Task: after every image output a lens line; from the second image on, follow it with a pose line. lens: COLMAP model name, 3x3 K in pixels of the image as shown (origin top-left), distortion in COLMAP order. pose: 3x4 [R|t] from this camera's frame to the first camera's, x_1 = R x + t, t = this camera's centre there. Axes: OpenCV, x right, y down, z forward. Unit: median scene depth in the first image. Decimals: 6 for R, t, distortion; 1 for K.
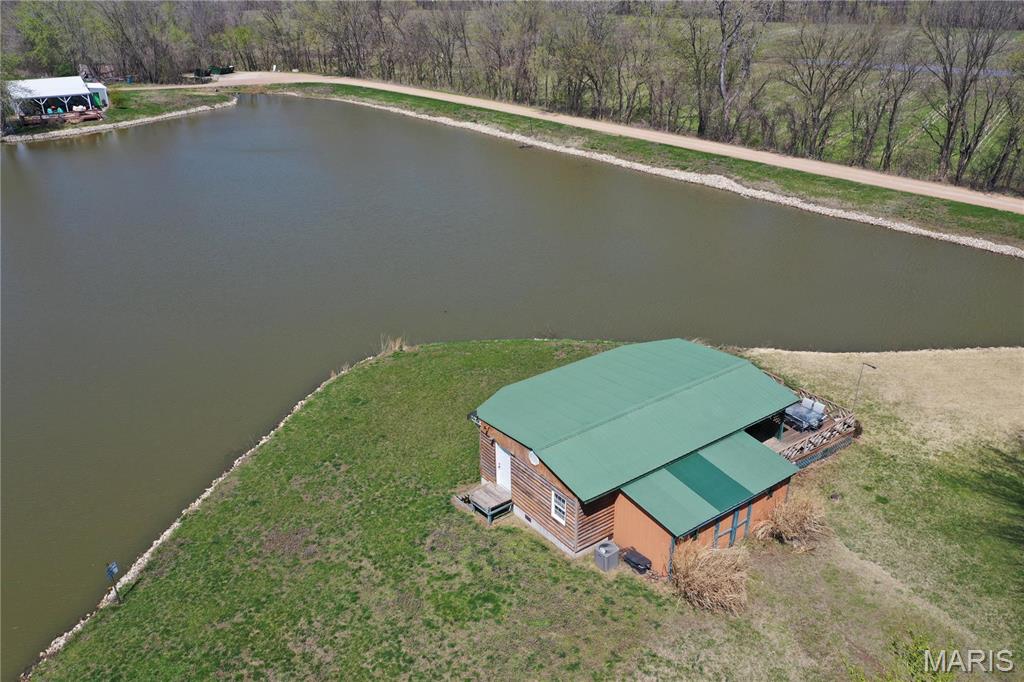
lens RADIAL K [[805.9, 0, 509.5], [0, 805.9, 337.5], [0, 0, 1]] dist [-0.001437, 0.004193]
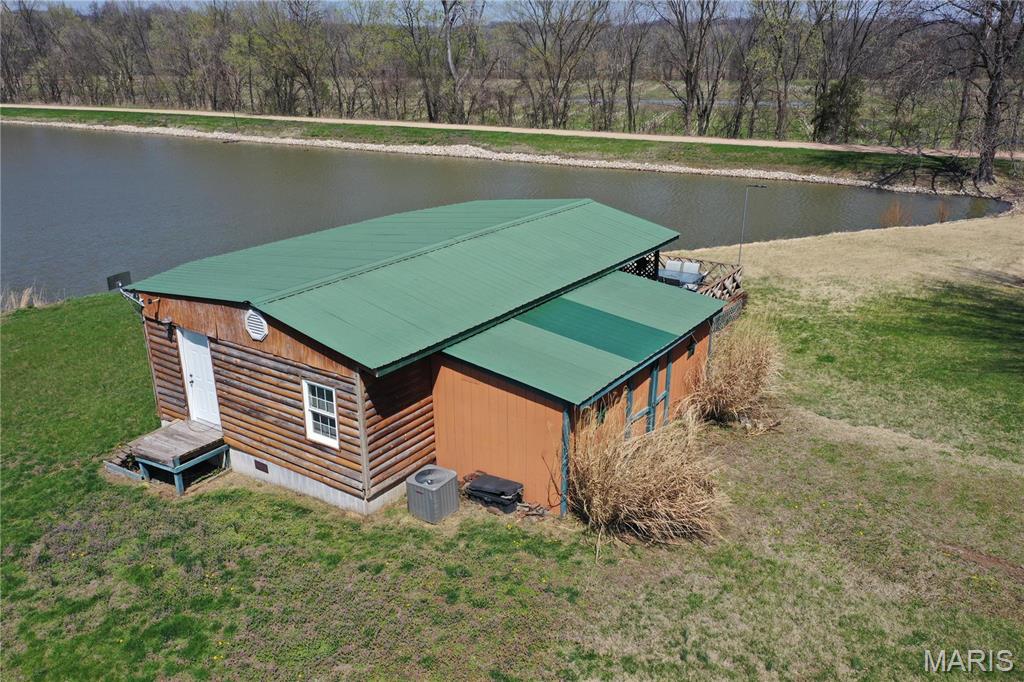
lens RADIAL K [[805.9, 0, 510.4], [0, 805.9, 343.2], [0, 0, 1]] dist [-0.001437, 0.004193]
pose [[0.942264, -0.111324, 0.315825, 0.019393], [0.139328, 0.987947, -0.067445, 0.205040], [-0.304510, 0.107554, 0.946417, 0.477736]]
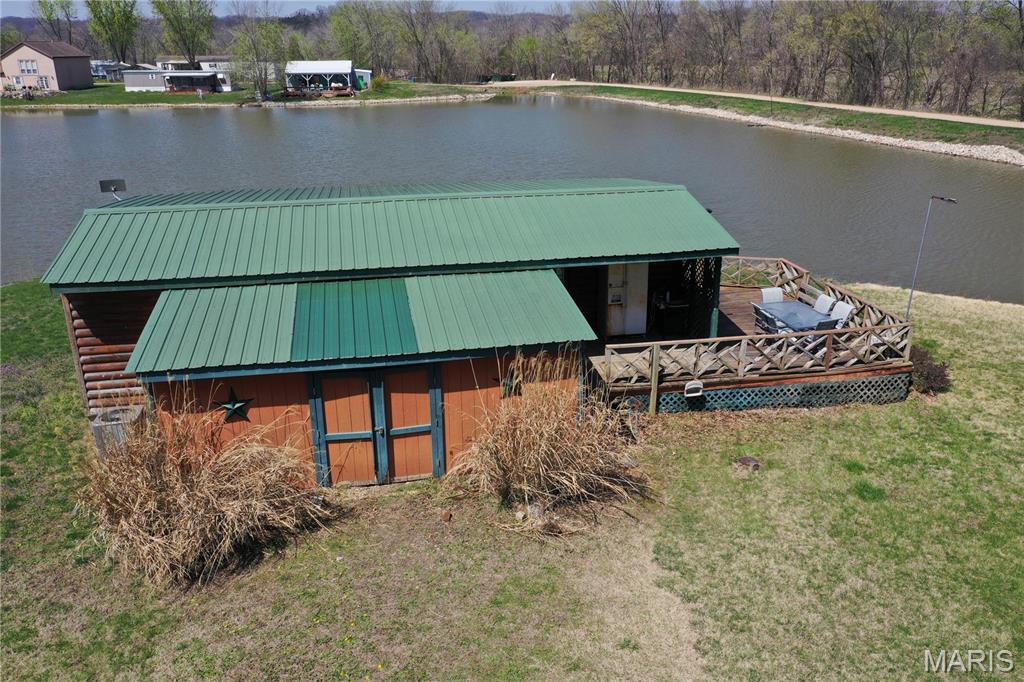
lens RADIAL K [[805.9, 0, 512.1], [0, 805.9, 342.2], [0, 0, 1]] dist [-0.001437, 0.004193]
pose [[0.908817, 0.145563, -0.390978, 0.466020], [-0.177637, 0.982976, -0.046944, 0.186587], [0.377488, 0.112116, 0.919202, 0.603173]]
